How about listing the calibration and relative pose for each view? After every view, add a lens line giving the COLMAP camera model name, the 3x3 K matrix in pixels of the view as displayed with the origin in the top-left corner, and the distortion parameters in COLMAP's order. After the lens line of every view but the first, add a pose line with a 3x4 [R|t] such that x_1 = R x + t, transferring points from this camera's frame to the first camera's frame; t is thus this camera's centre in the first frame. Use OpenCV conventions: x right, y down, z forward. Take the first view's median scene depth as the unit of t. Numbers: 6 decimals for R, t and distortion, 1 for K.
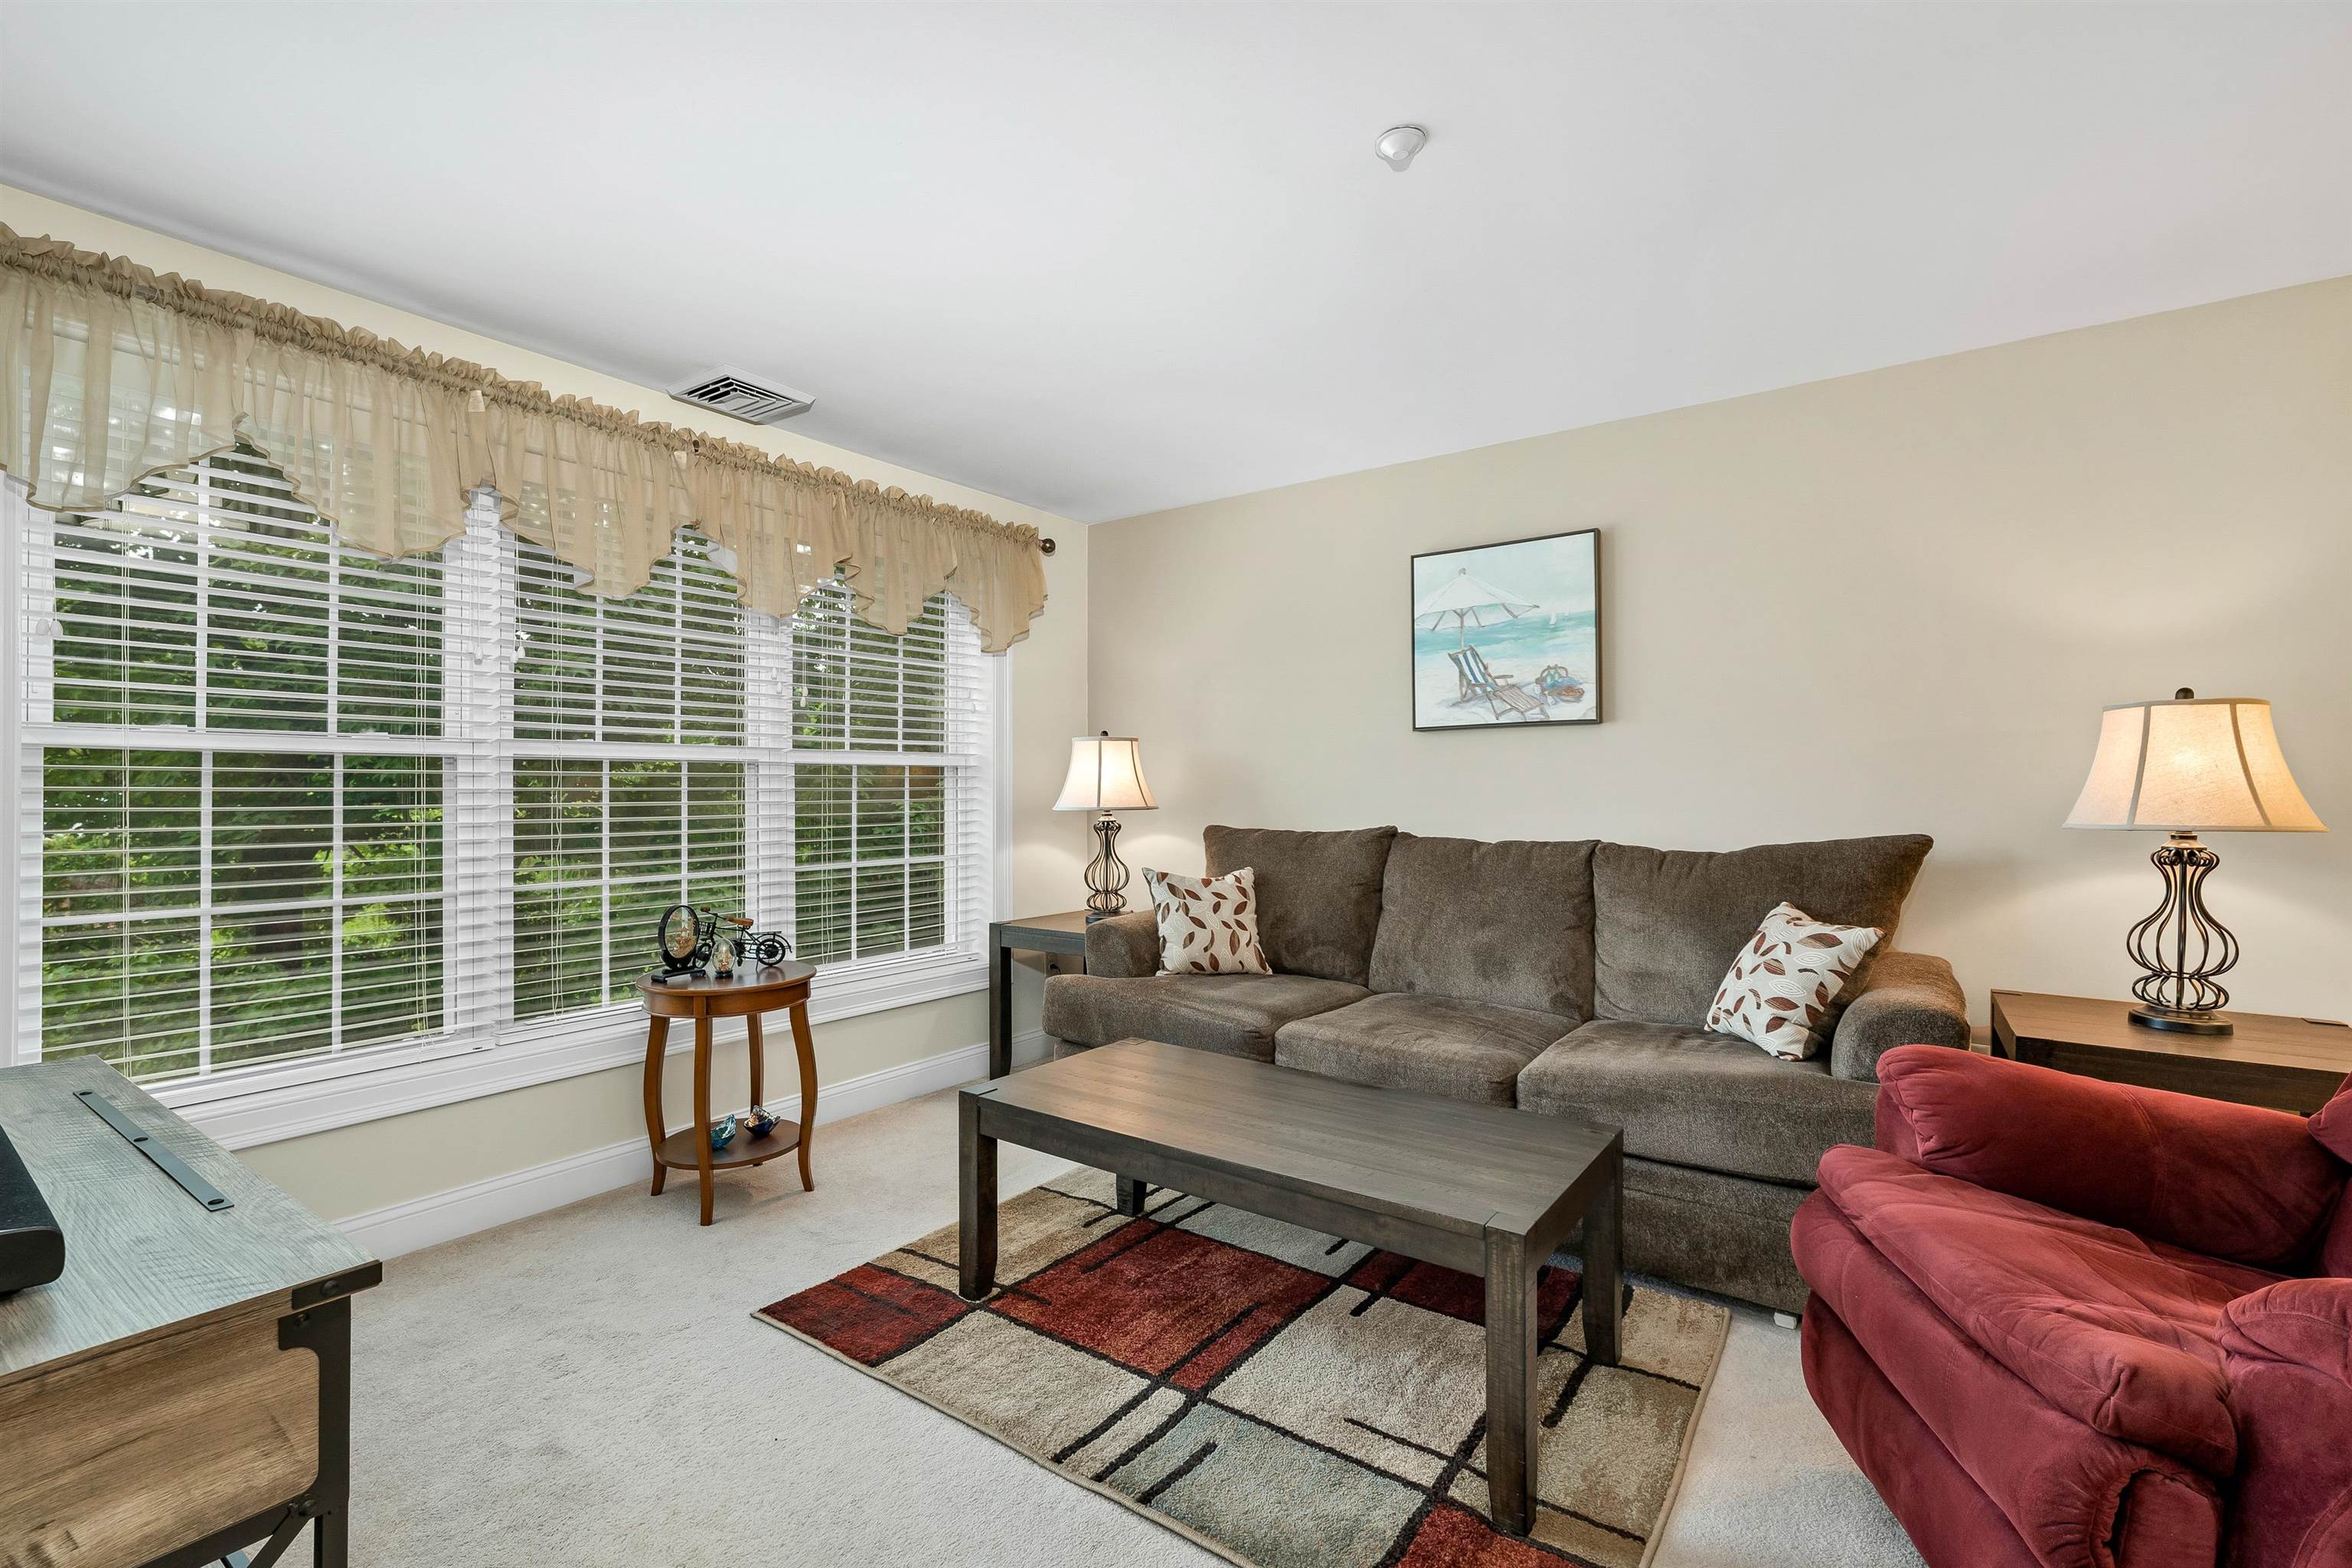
lens RADIAL K [[1034.6, 0, 1167.1], [0, 1034.6, 783.3], [0, 0, 1]] dist [0.004728, -0.001053]
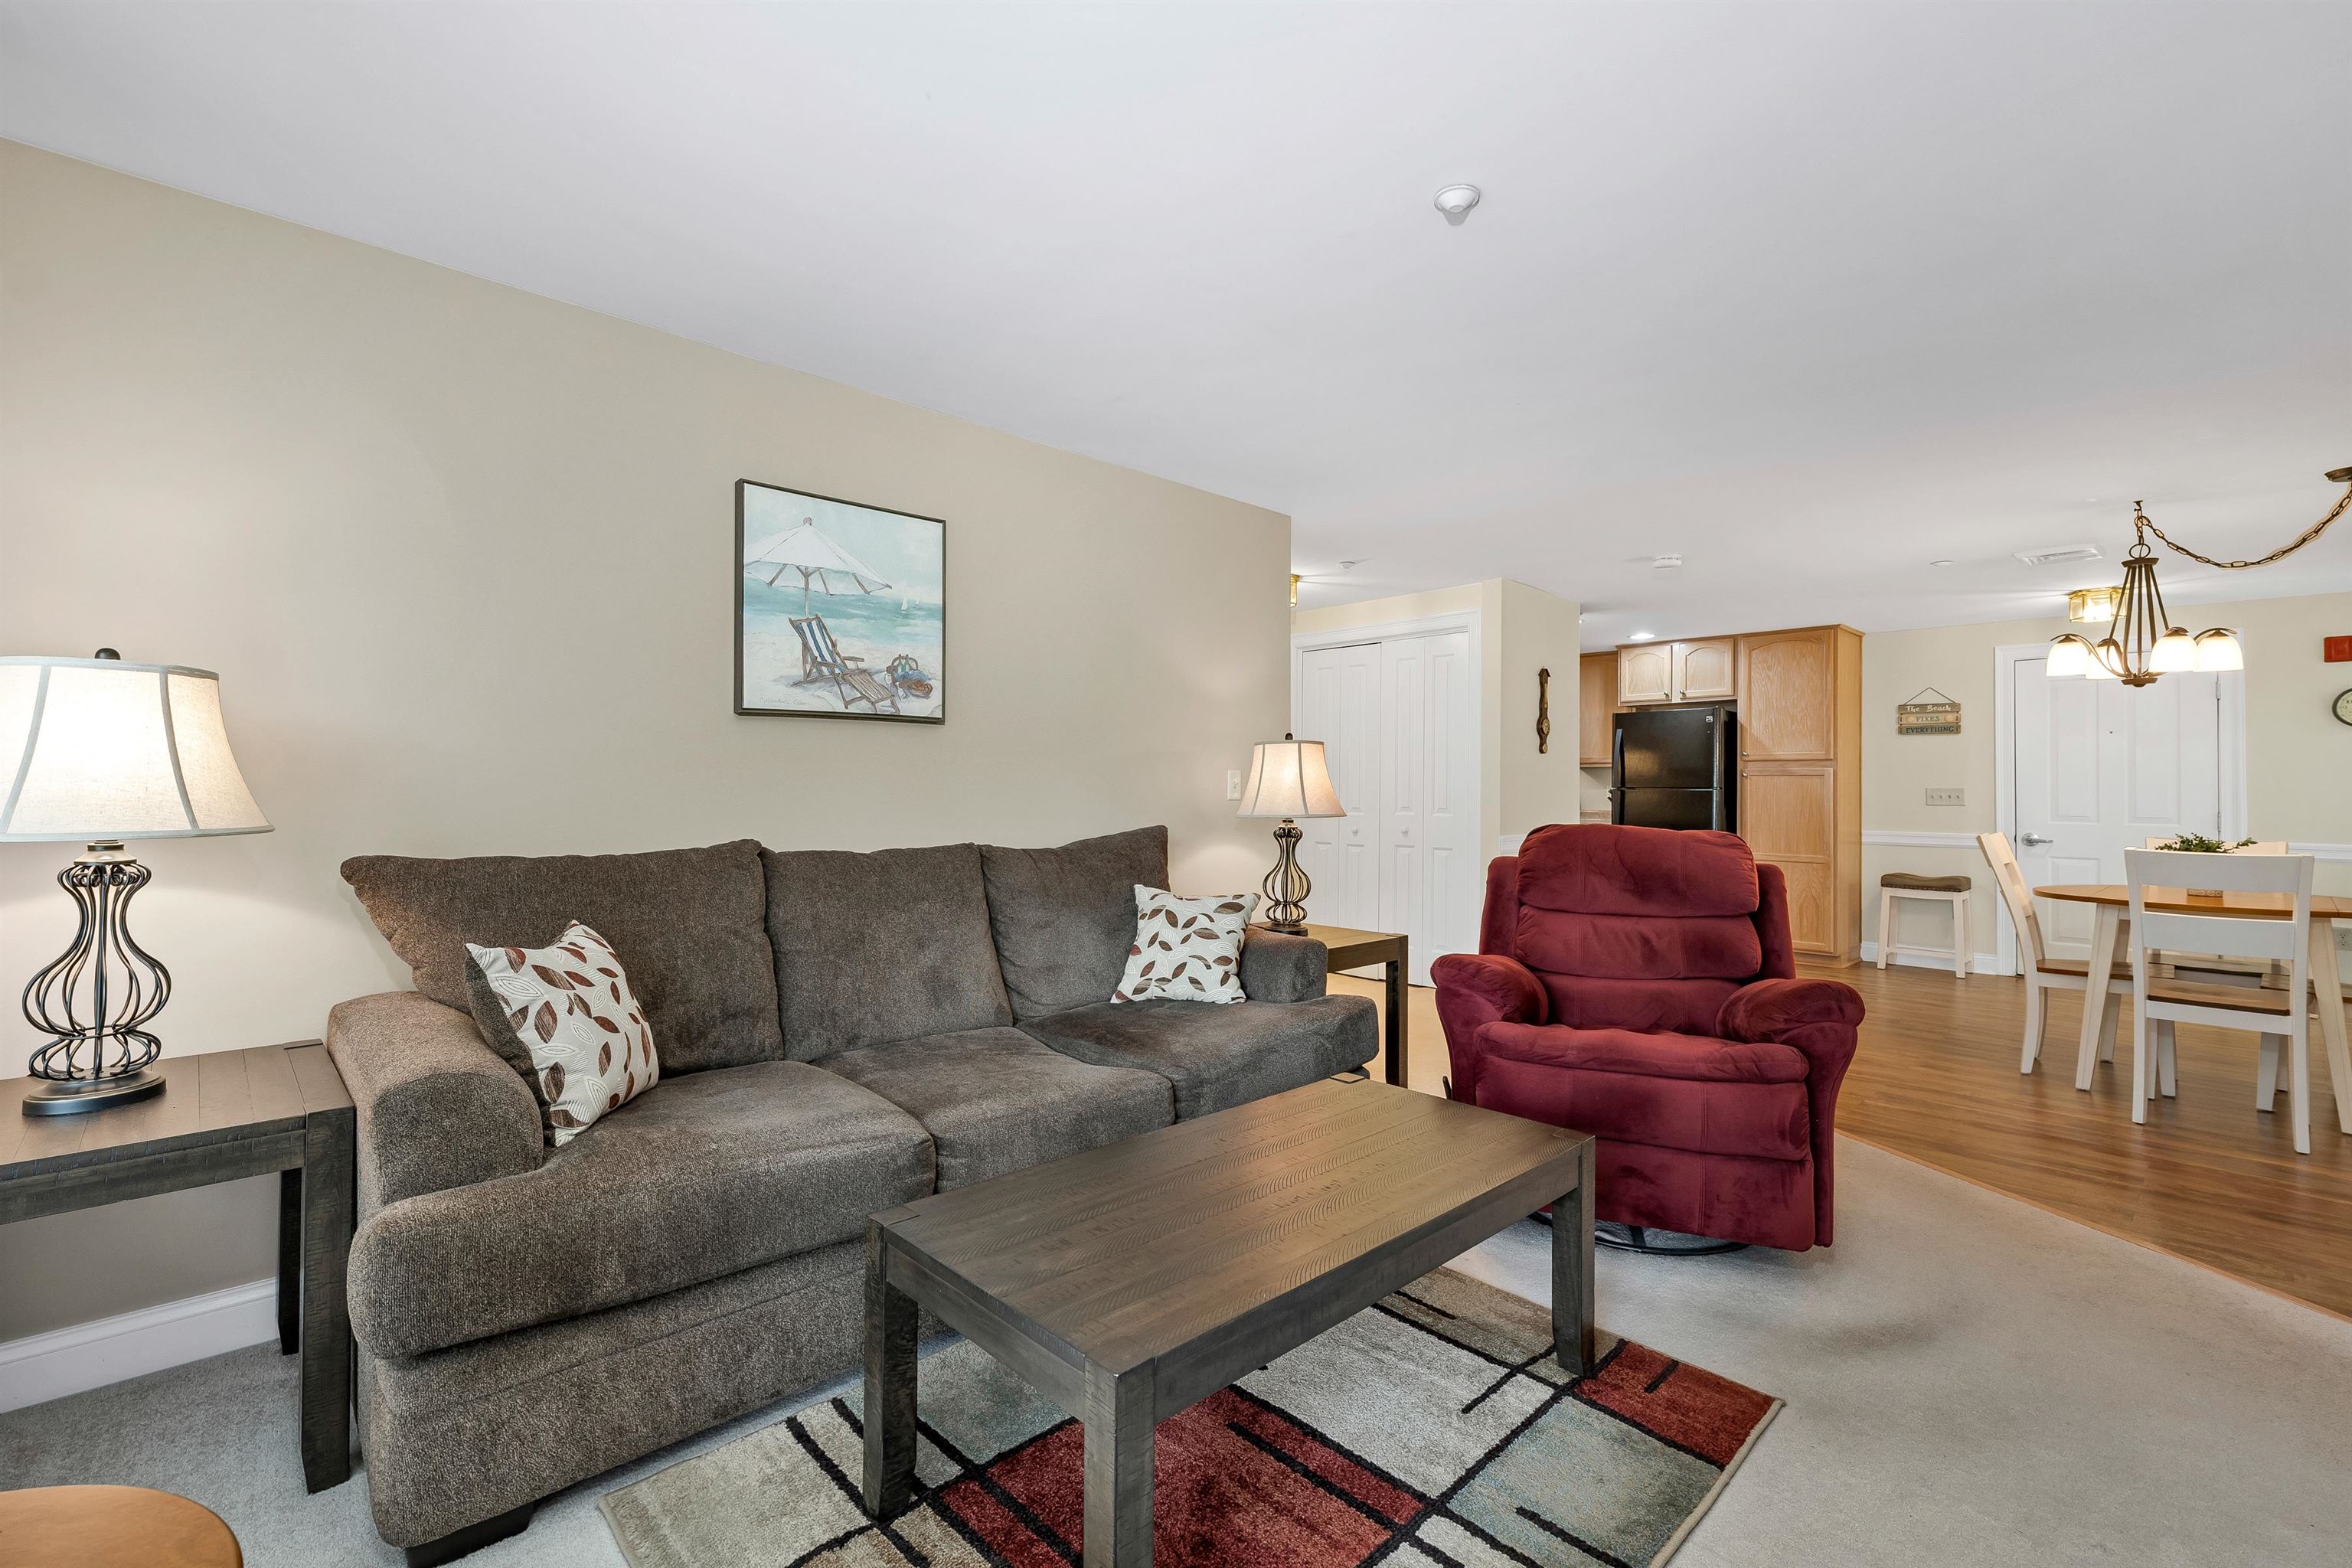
lens RADIAL K [[1034.6, 0, 1190.3], [0, 1034.6, 773.7], [0, 0, 1]] dist [0.004728, -0.001053]
pose [[0.168546, 0.018995, 0.985511, -0.482616], [-0.011477, 0.999784, -0.017308, 0.003493], [-0.985627, -0.008393, 0.168728, 0.596573]]
